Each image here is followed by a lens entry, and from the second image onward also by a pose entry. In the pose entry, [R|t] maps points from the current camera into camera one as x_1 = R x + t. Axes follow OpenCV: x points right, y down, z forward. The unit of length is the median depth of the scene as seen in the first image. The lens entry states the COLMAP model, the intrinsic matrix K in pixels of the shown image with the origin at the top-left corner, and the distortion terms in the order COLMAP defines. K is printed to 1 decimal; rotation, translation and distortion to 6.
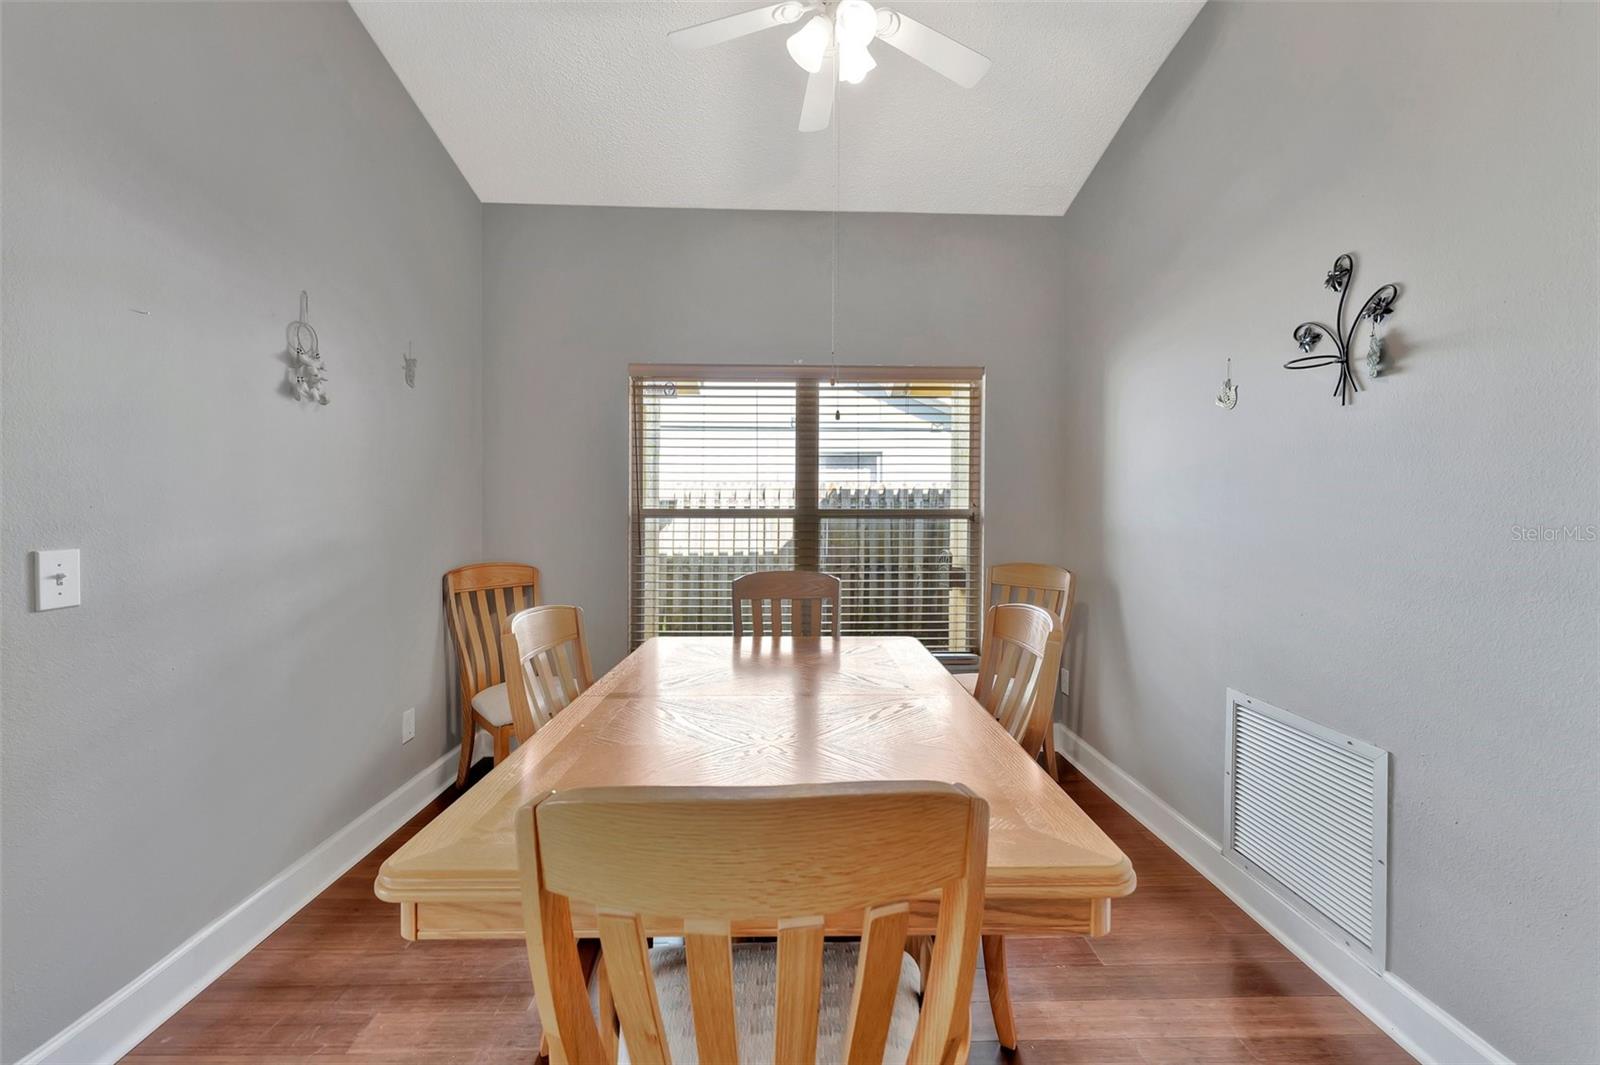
lens RADIAL K [[646.1, 0, 797.5], [0, 646.1, 511.3], [0, 0, 1]] dist [-0.001431, 0.000017]
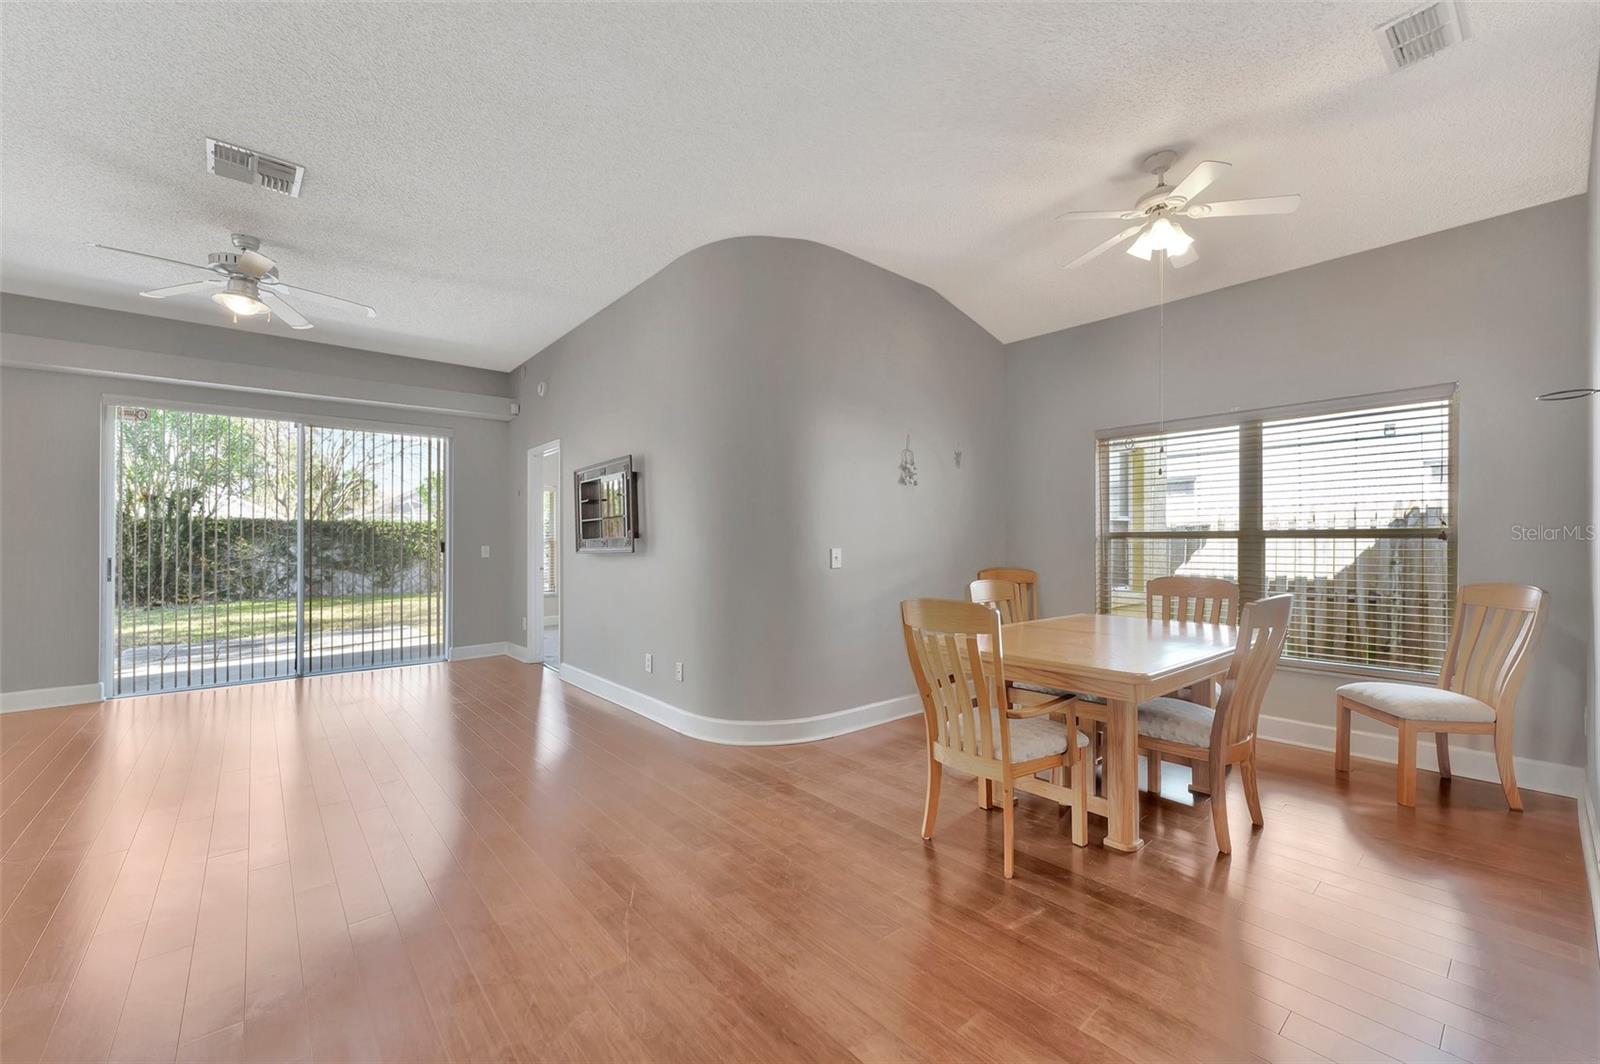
lens RADIAL K [[639.2, 0, 800.0], [0, 639.2, 532.0], [0, 0, 1]] dist [0.000358, -0.000017]
pose [[0.635137, -0.012674, -0.772295, 0.417076], [0.005404, 0.999914, -0.011966, 0.009574], [0.772380, 0.003427, 0.635151, -0.410308]]
